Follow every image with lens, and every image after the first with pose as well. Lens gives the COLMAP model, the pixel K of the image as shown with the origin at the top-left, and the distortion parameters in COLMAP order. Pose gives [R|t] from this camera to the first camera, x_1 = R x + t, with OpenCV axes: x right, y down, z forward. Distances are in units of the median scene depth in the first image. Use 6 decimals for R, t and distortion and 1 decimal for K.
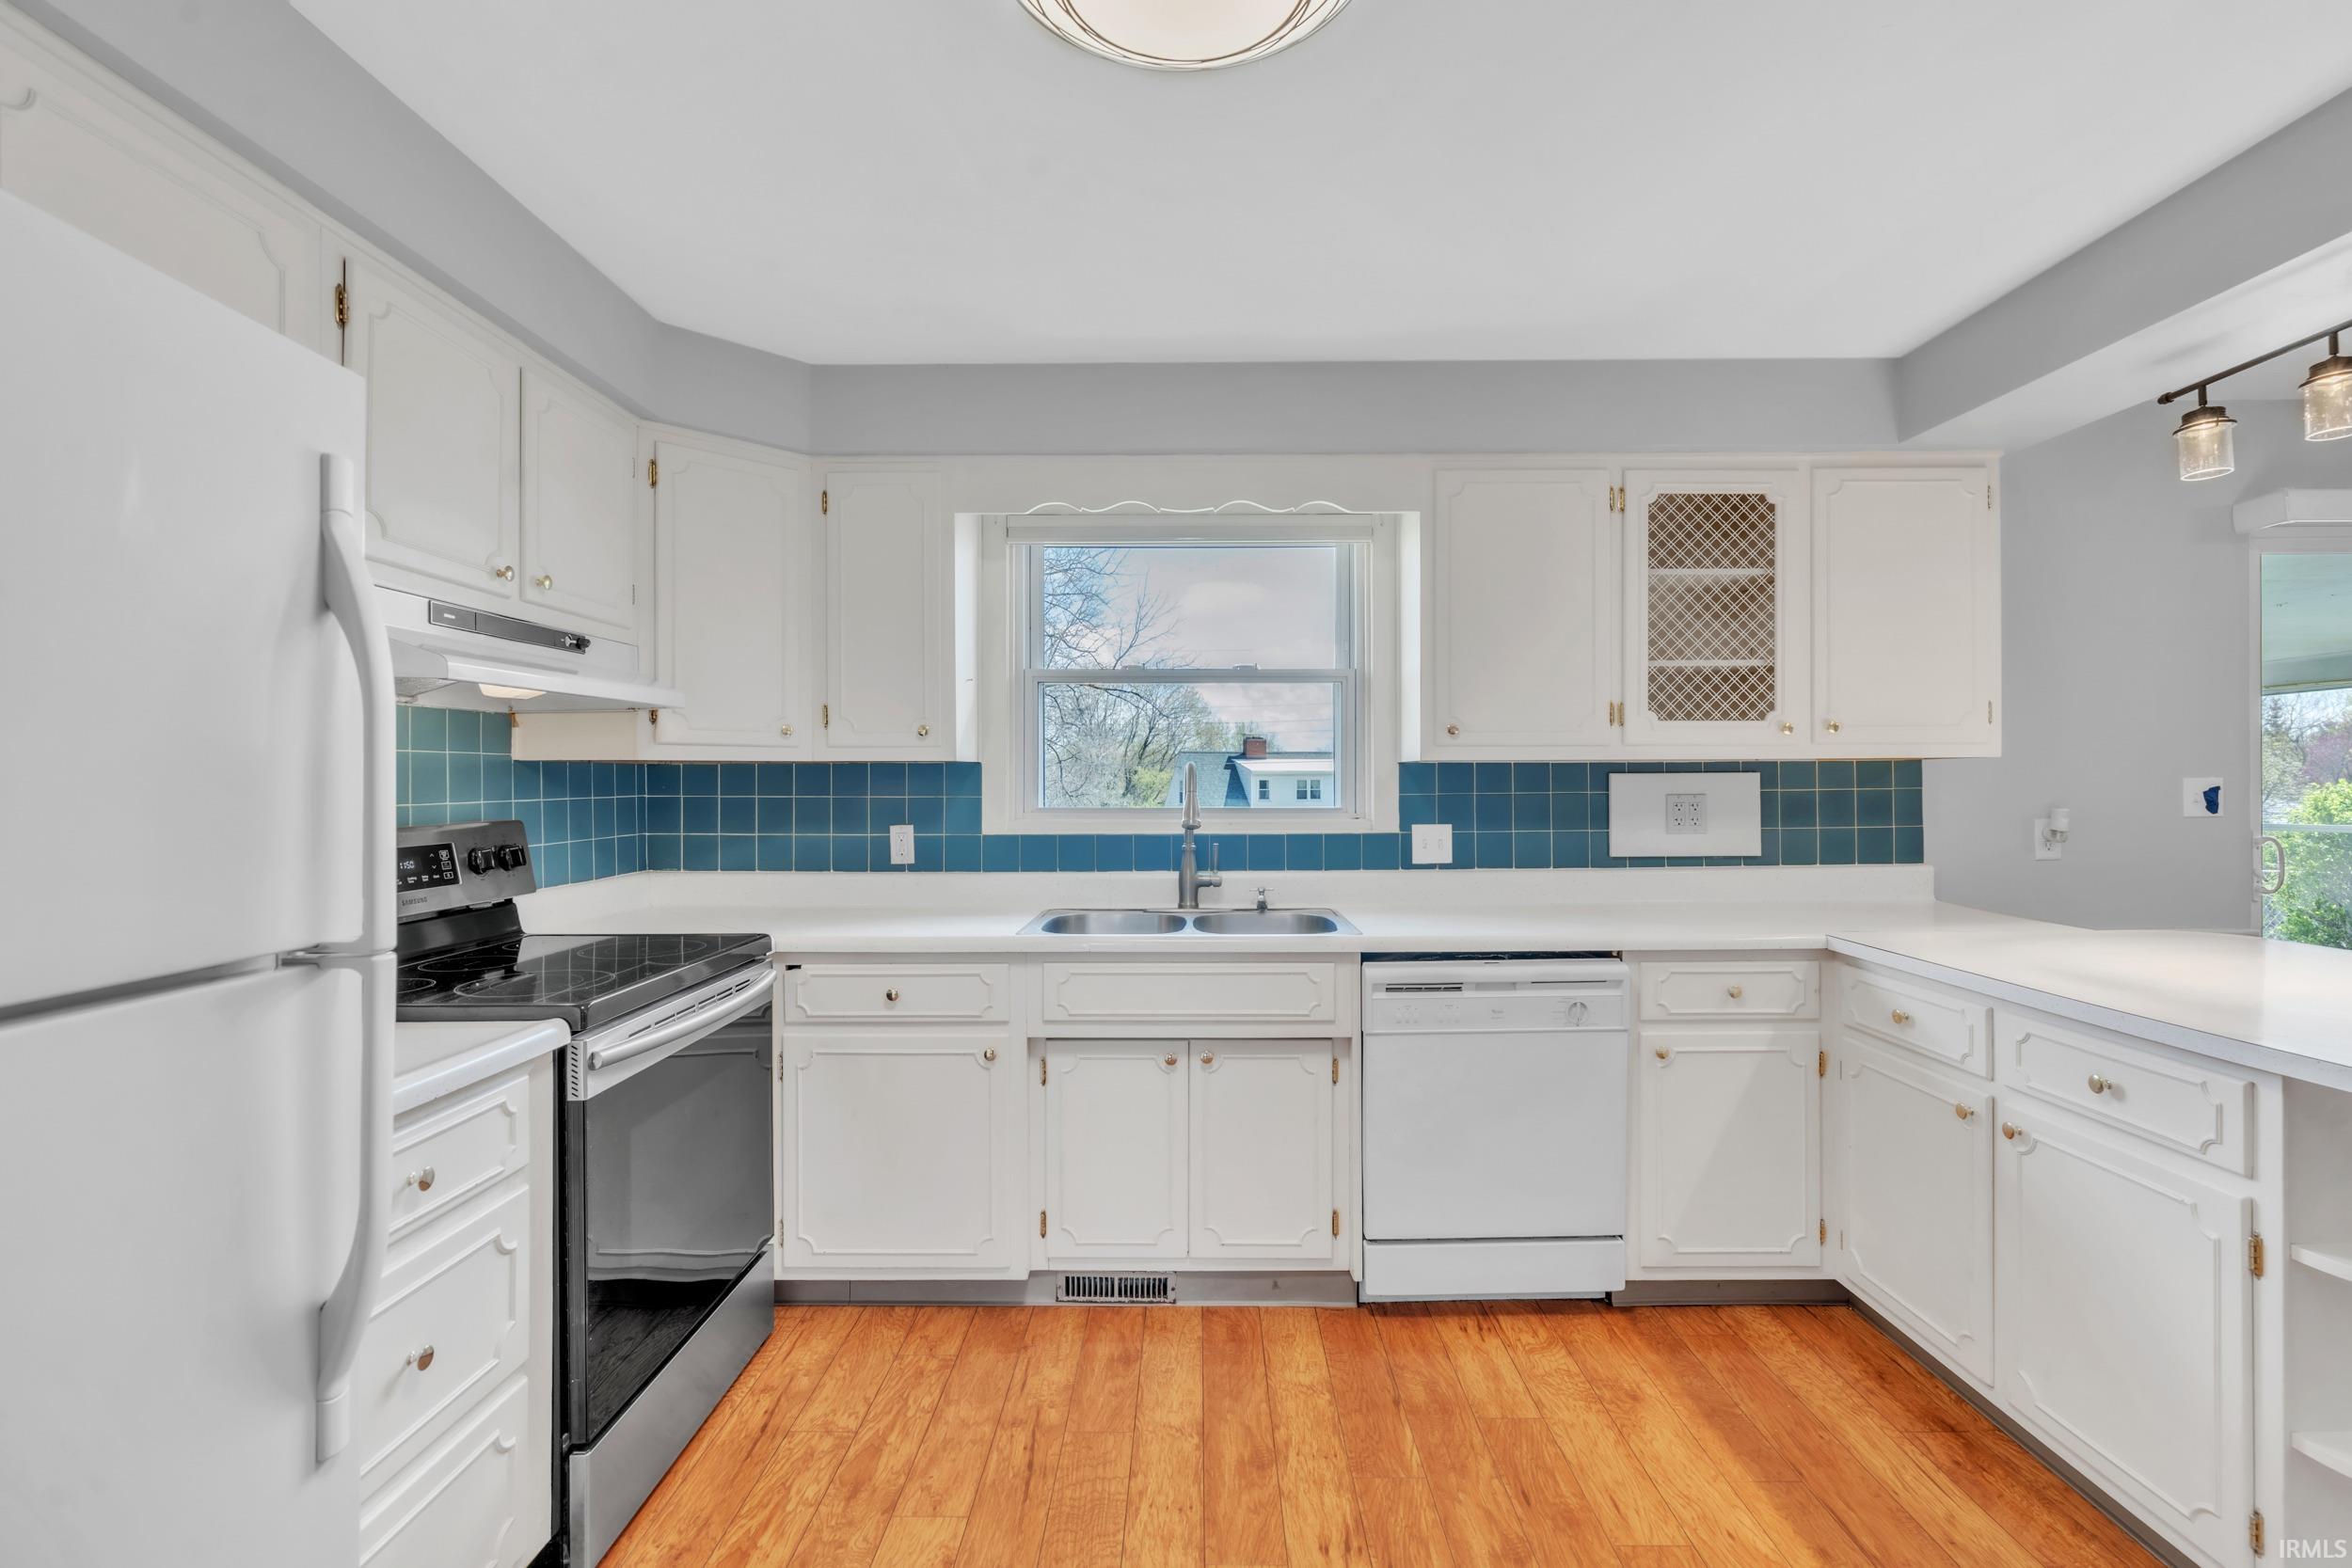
lens RADIAL K [[1069.7, 0, 1186.3], [0, 1069.7, 772.5], [0, 0, 1]] dist [-0.000864, 0.000193]
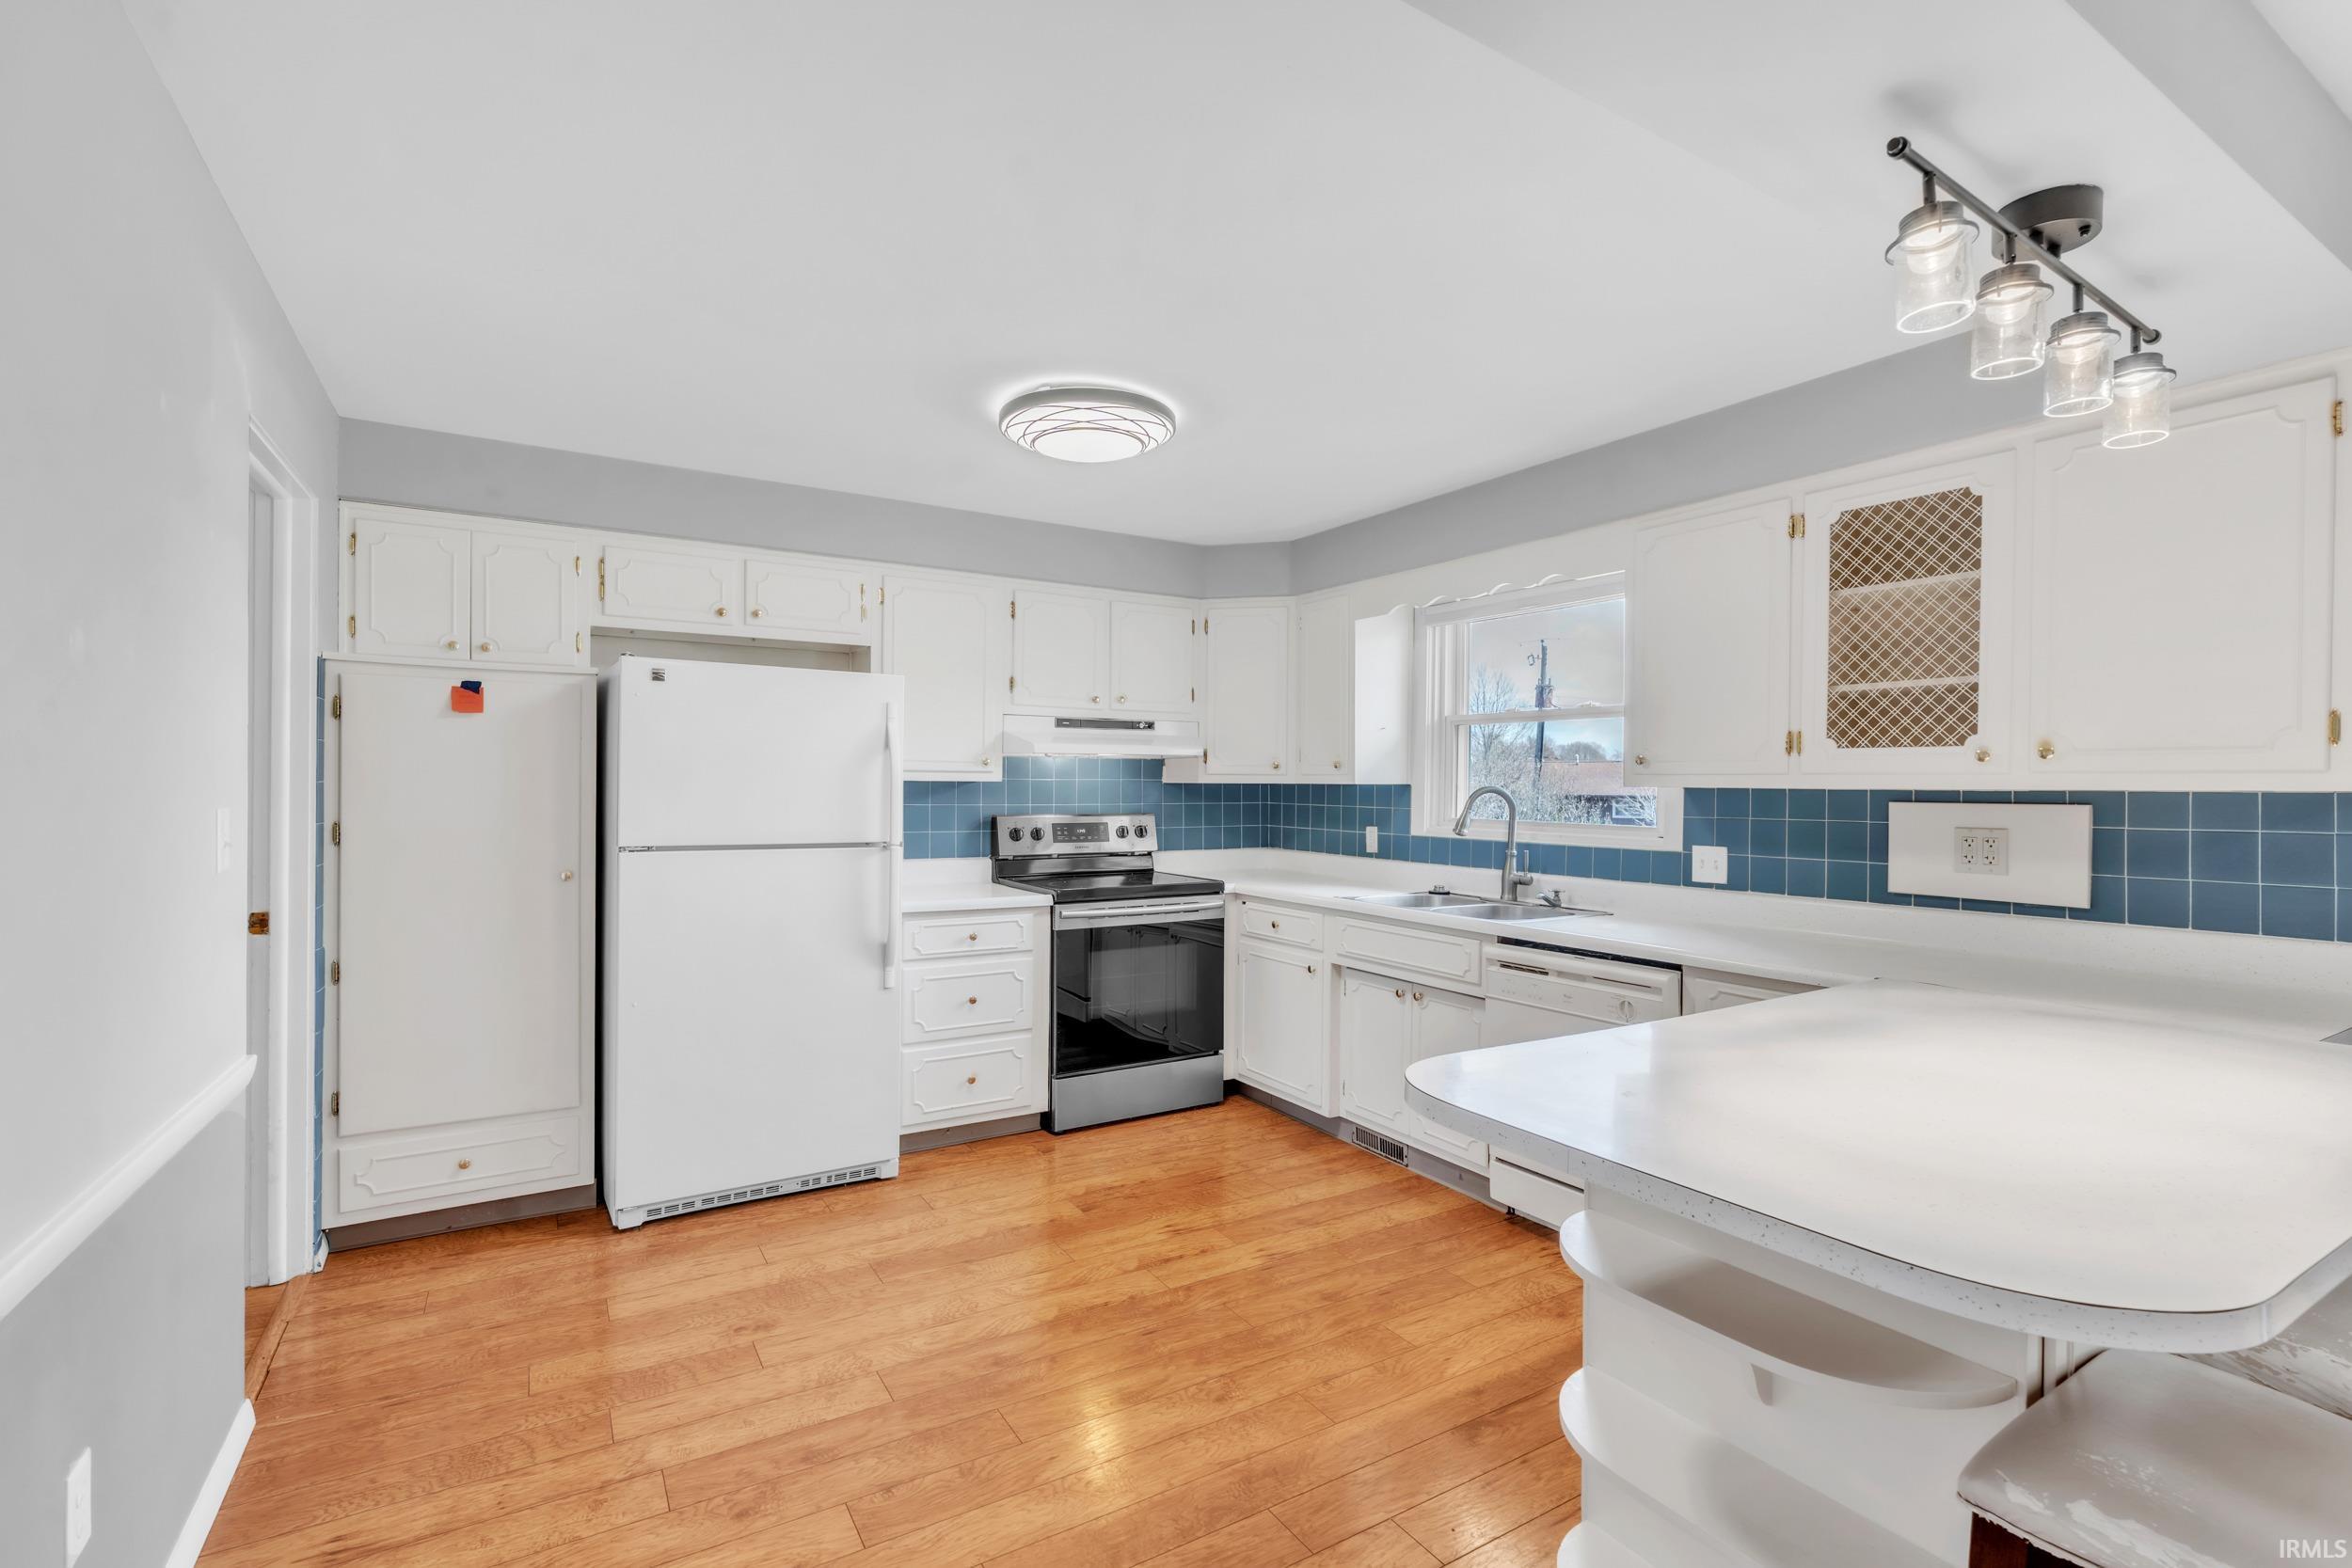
lens RADIAL K [[1064.4, 0, 1176.0], [0, 1064.4, 784.0], [0, 0, 1]] dist [-0.000636, -0.000005]
pose [[0.527664, 0.008082, -0.849415, 0.938800], [-0.005367, 0.999966, 0.006180, -0.019135], [0.849436, 0.001298, 0.527690, -0.010020]]
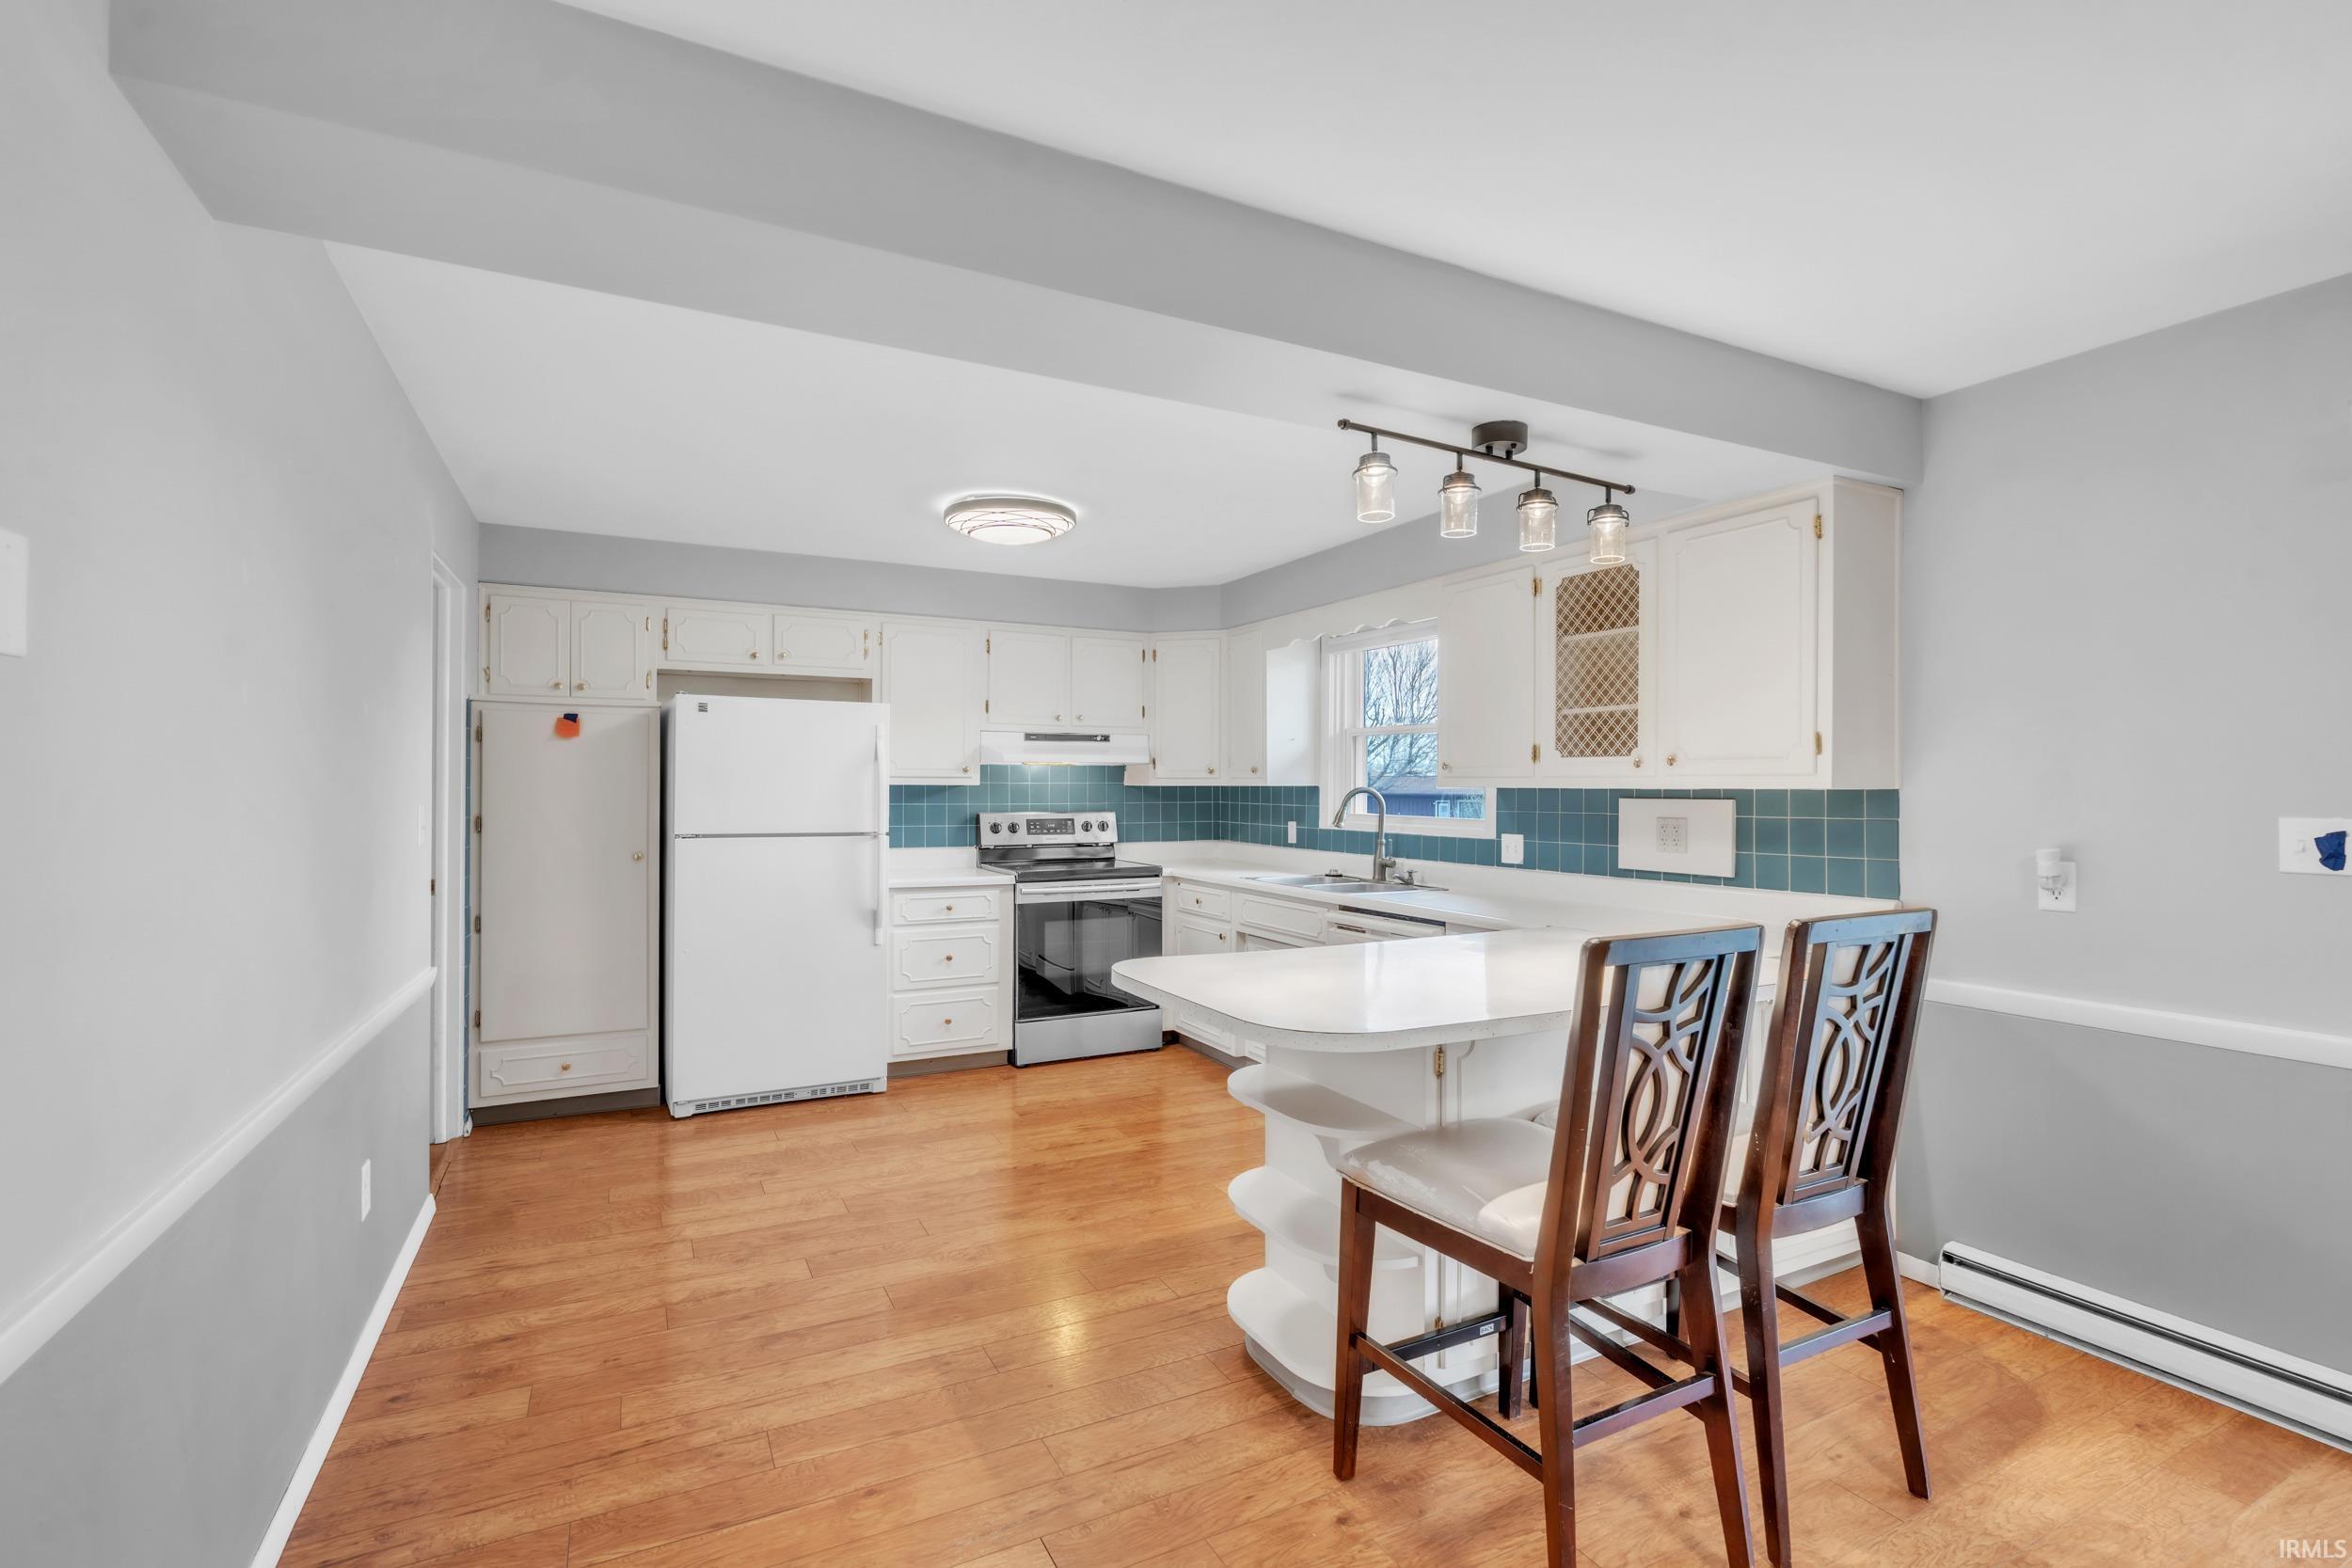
lens RADIAL K [[1075.9, 0, 1170.7], [0, 1075.9, 777.8], [0, 0, 1]] dist [-0.001119, -0.000396]
pose [[0.462088, -0.000868, -0.886834, 1.355250], [-0.000649, 0.999999, -0.001317, -0.022470], [0.886834, 0.001185, 0.462087, 0.000854]]
